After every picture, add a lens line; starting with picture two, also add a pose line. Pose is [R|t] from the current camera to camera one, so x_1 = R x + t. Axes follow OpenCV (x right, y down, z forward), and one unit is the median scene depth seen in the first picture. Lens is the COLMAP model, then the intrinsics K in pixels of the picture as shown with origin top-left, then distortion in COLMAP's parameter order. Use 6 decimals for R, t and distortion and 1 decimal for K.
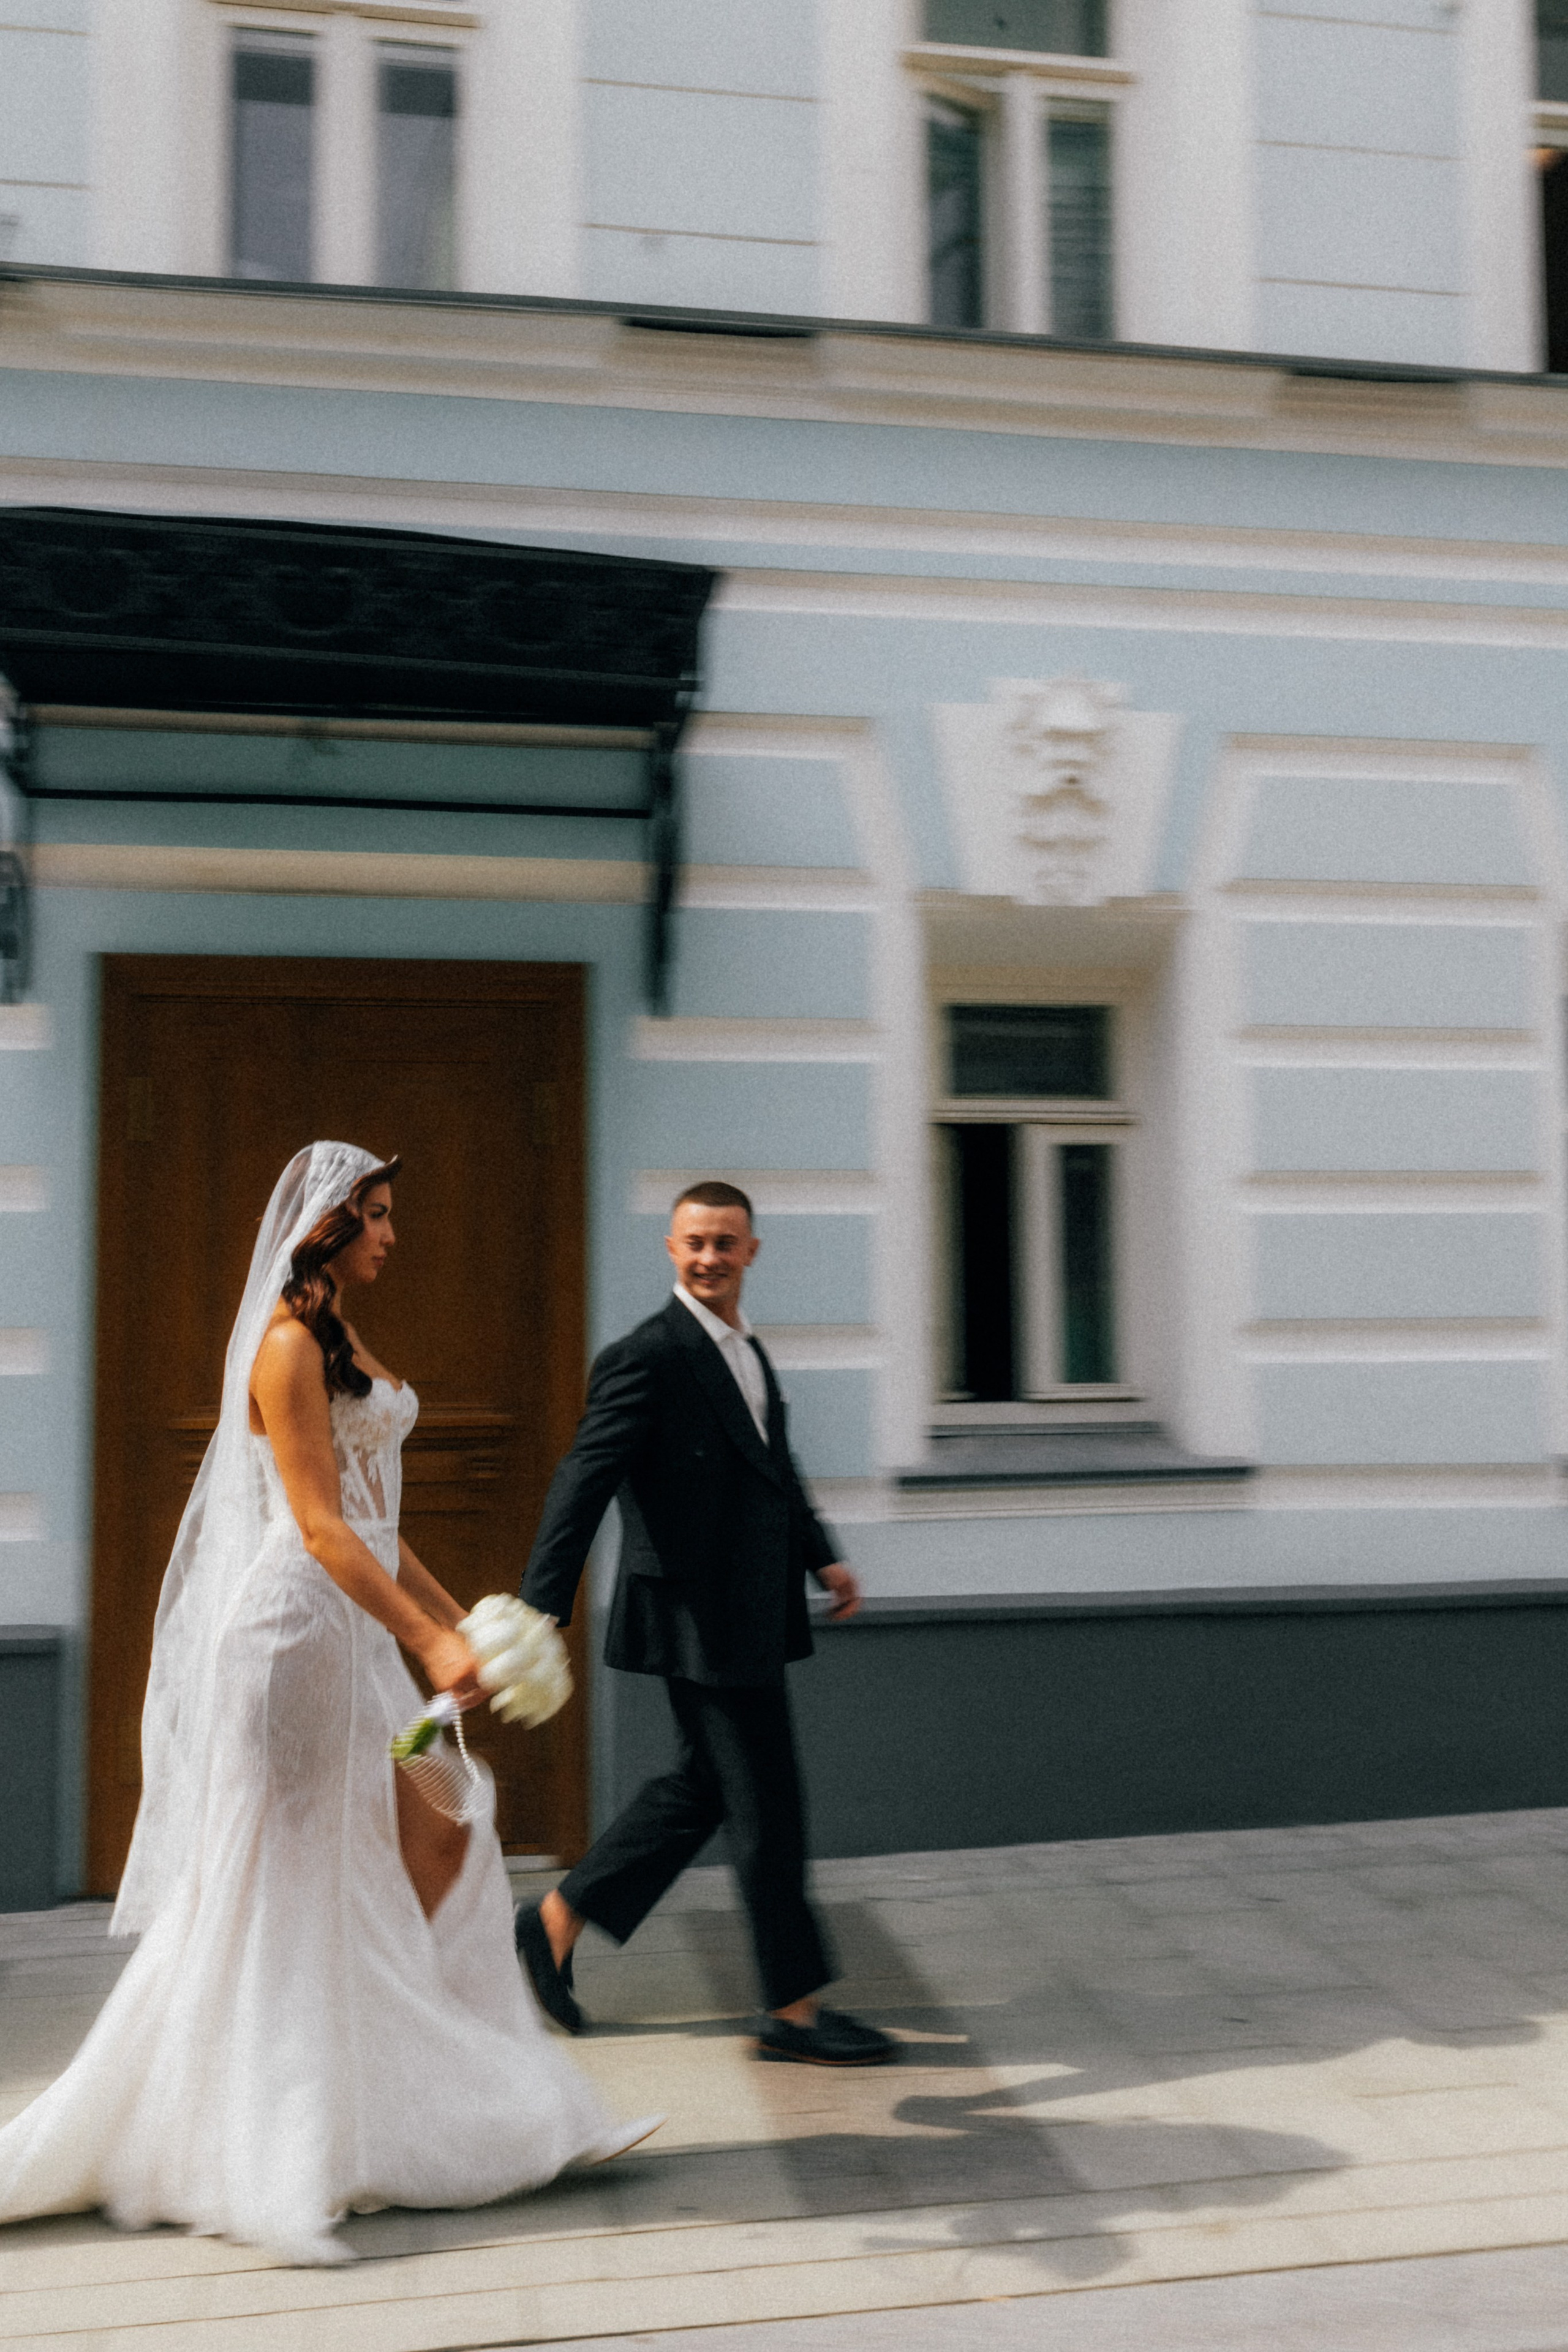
lens RADIAL K [[2363.0, 0, 783.3], [0, 2363.0, 1149.7], [0, 0, 1]] dist [-0.000450, 0.012730]
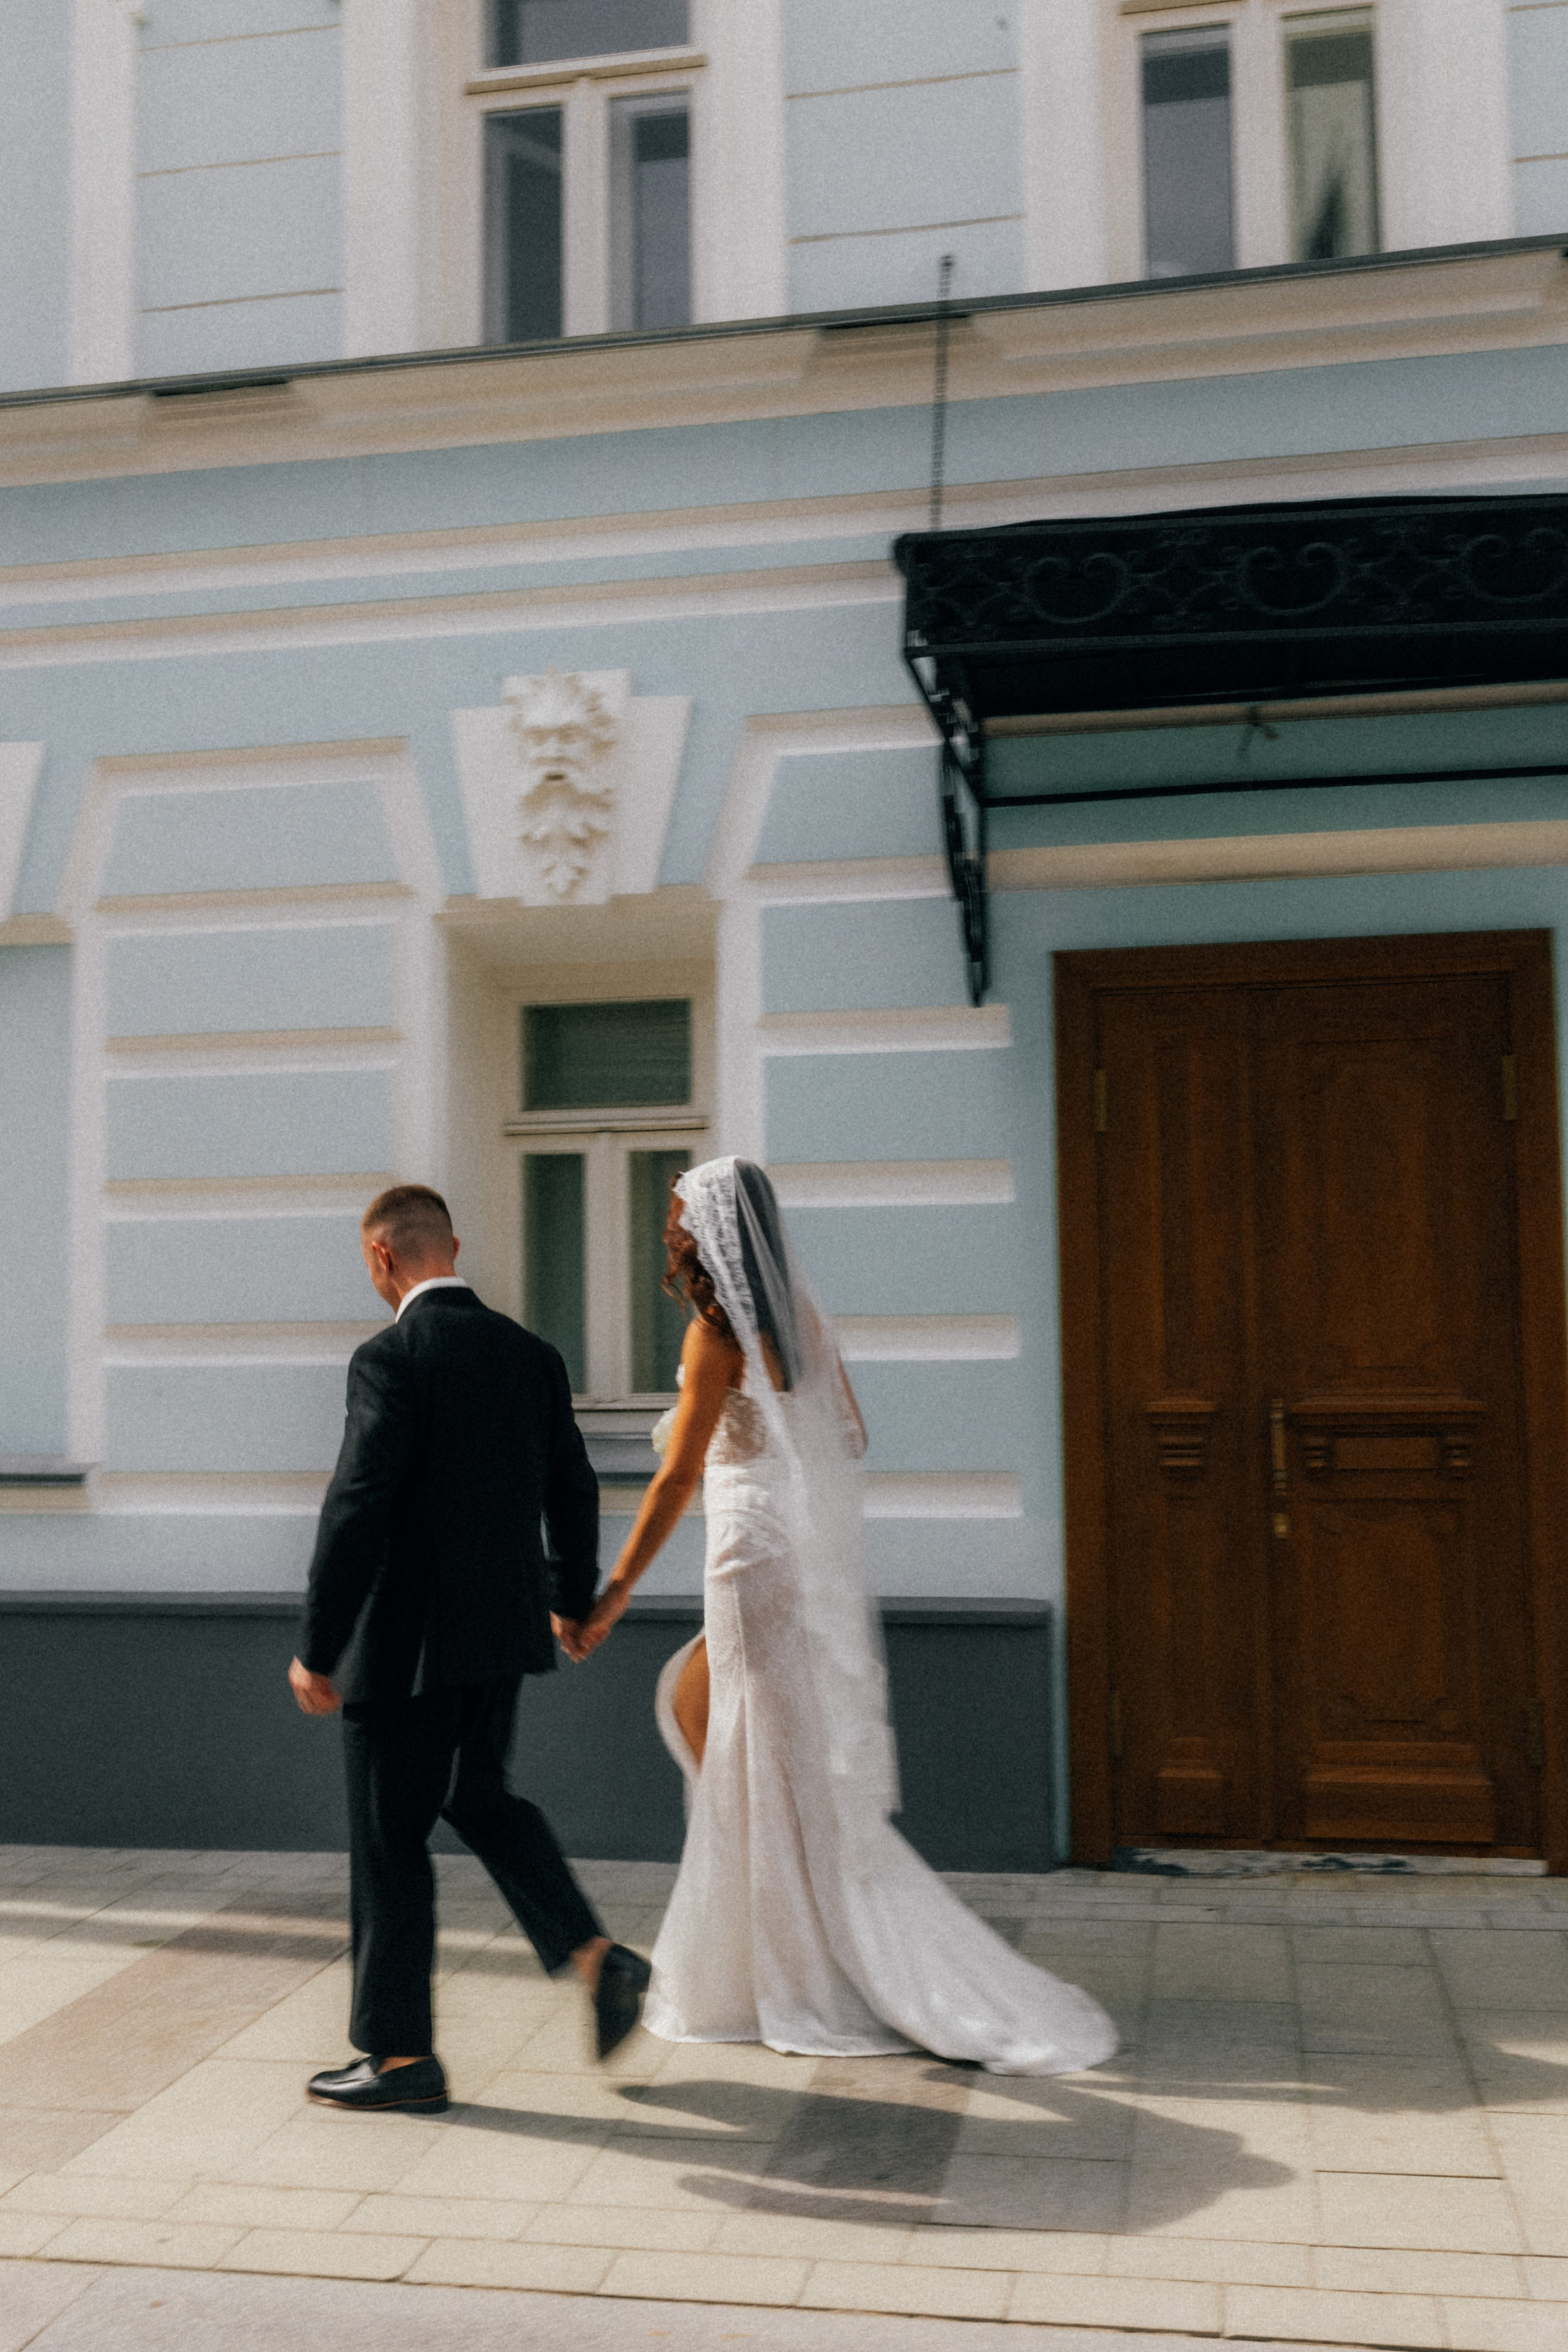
lens RADIAL K [[2363.2, 0, 800.3], [0, 2363.2, 1131.2], [0, 0, 1]] dist [0.004804, -0.011833]
pose [[0.922640, -0.035429, -0.384032, 0.558418], [0.035041, 0.999354, -0.008010, 0.003476], [0.384068, -0.006066, 0.923285, 0.106866]]
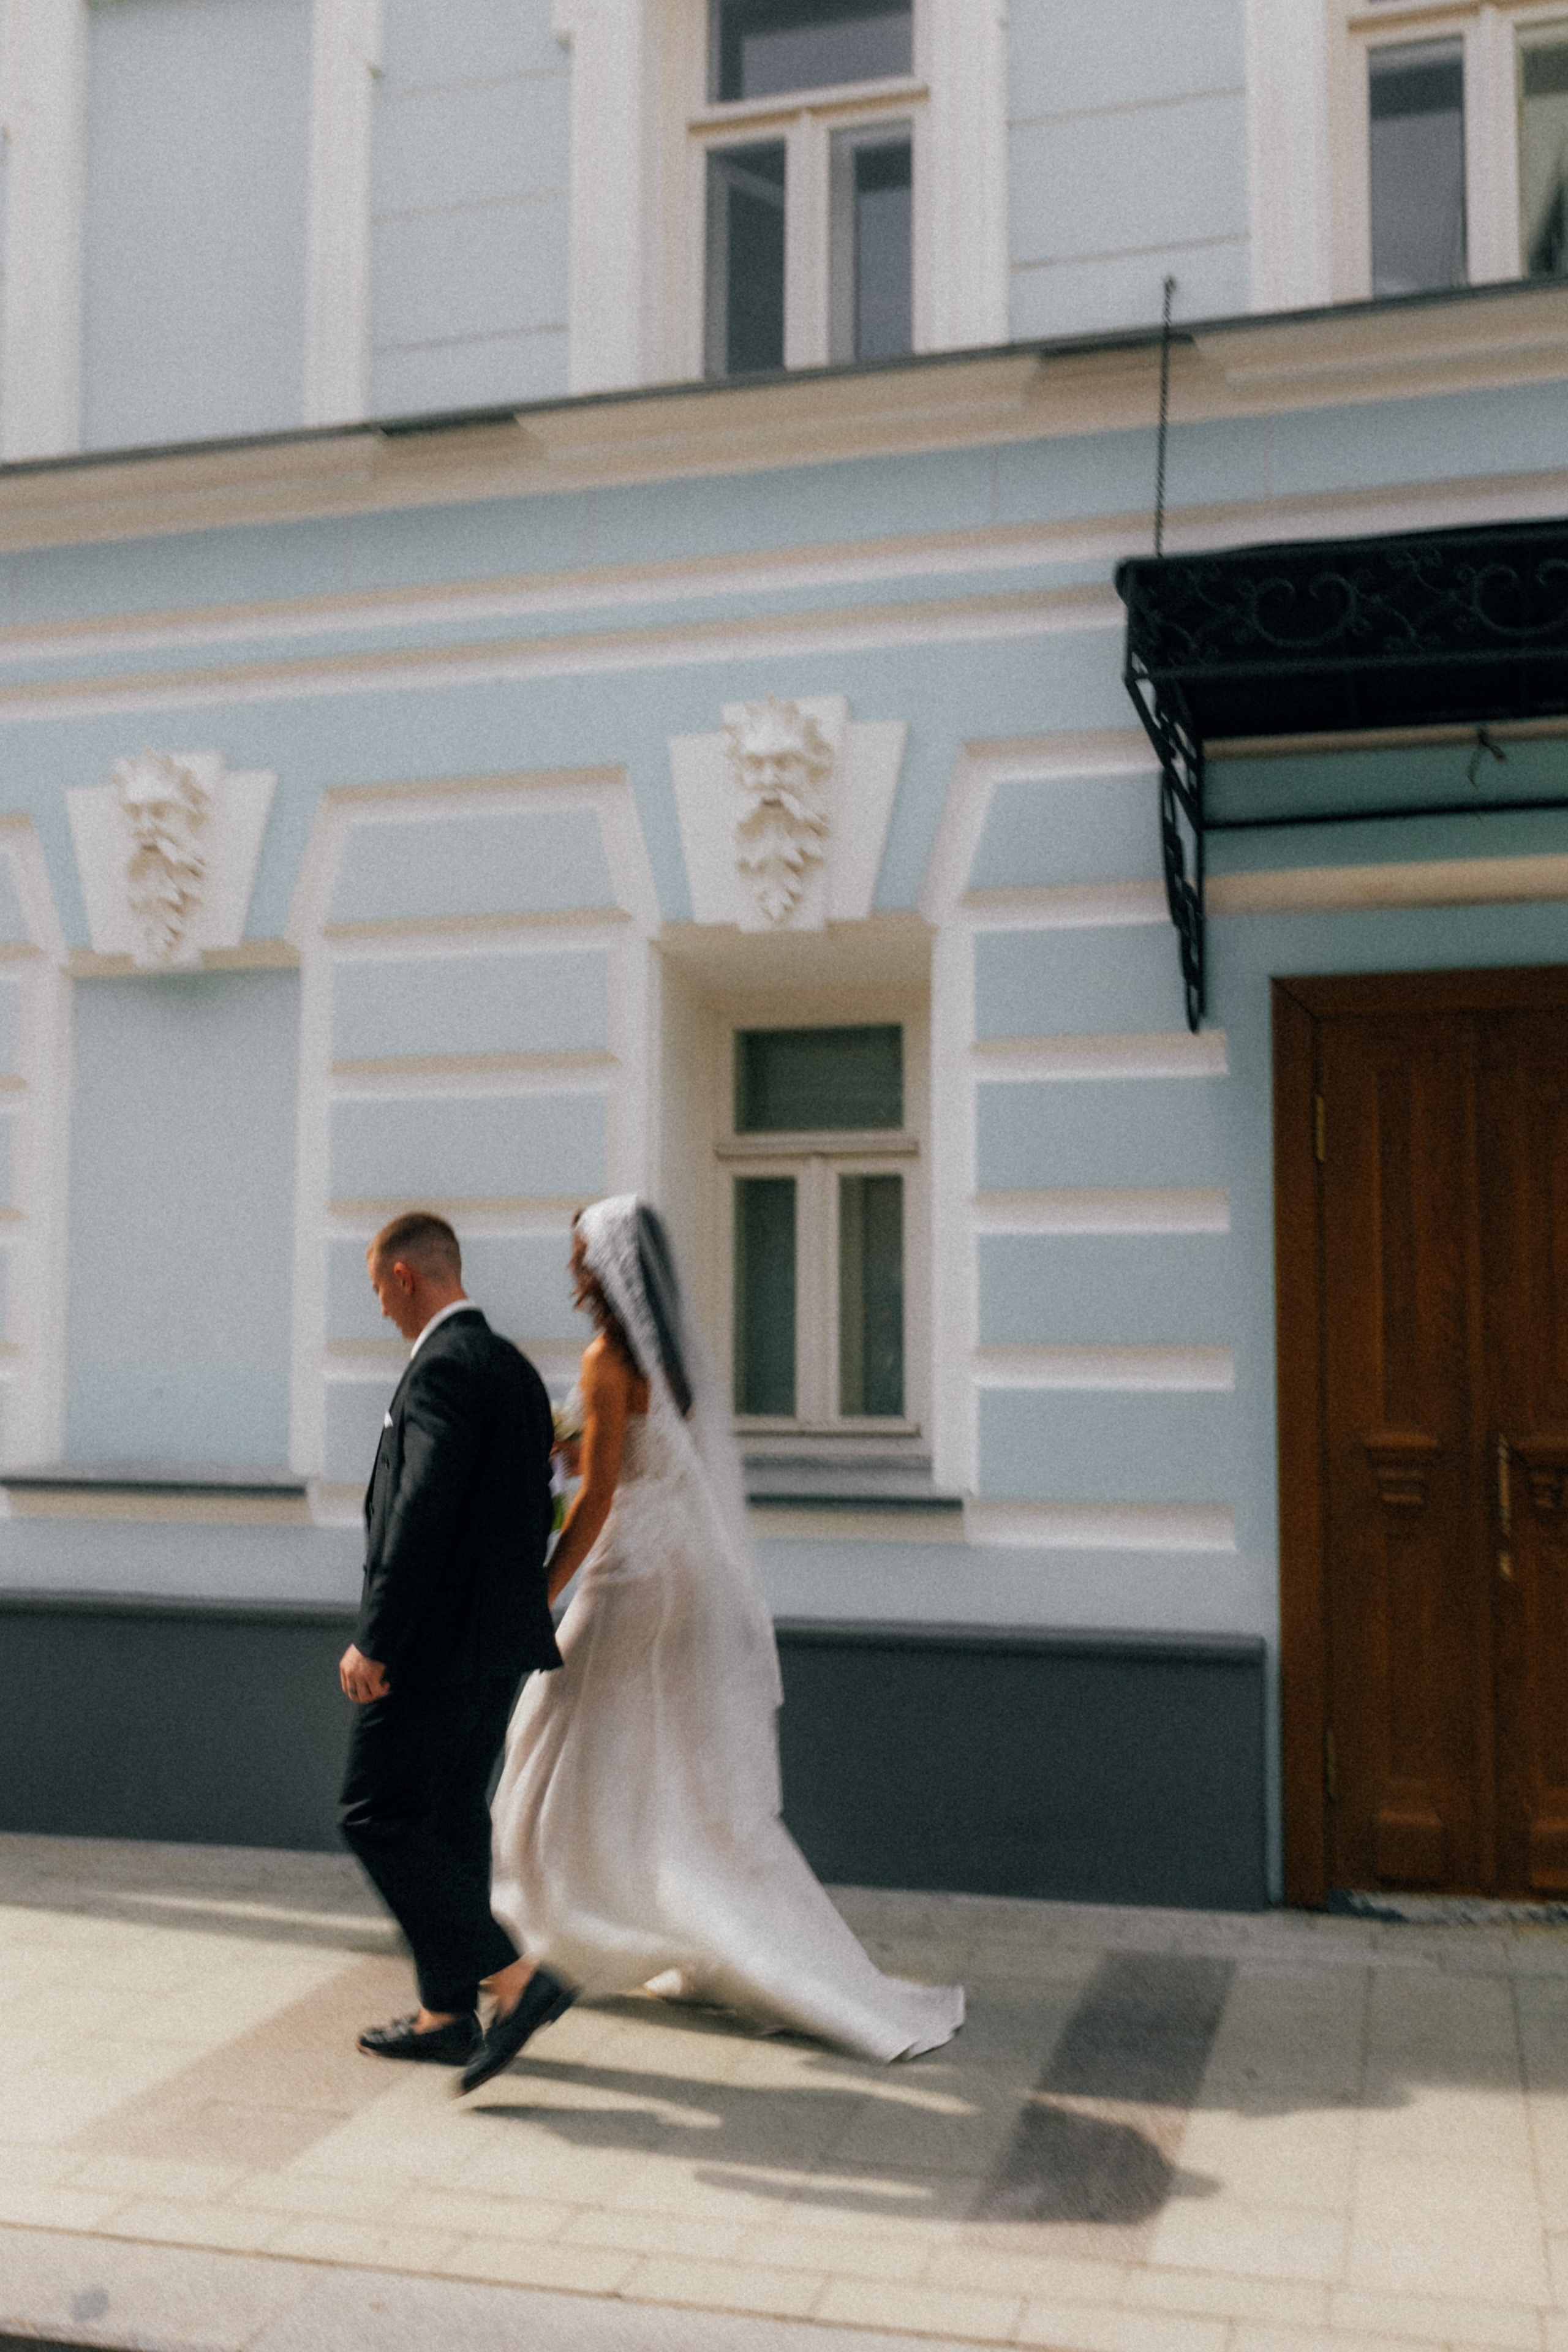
lens RADIAL K [[2363.2, 0, 800.3], [0, 2363.2, 1131.2], [0, 0, 1]] dist [0.004804, -0.011833]
pose [[0.882785, -0.032266, -0.468668, 0.562562], [0.025205, 0.999455, -0.021332, 0.003541], [0.469101, 0.007019, 0.883117, 0.107843]]
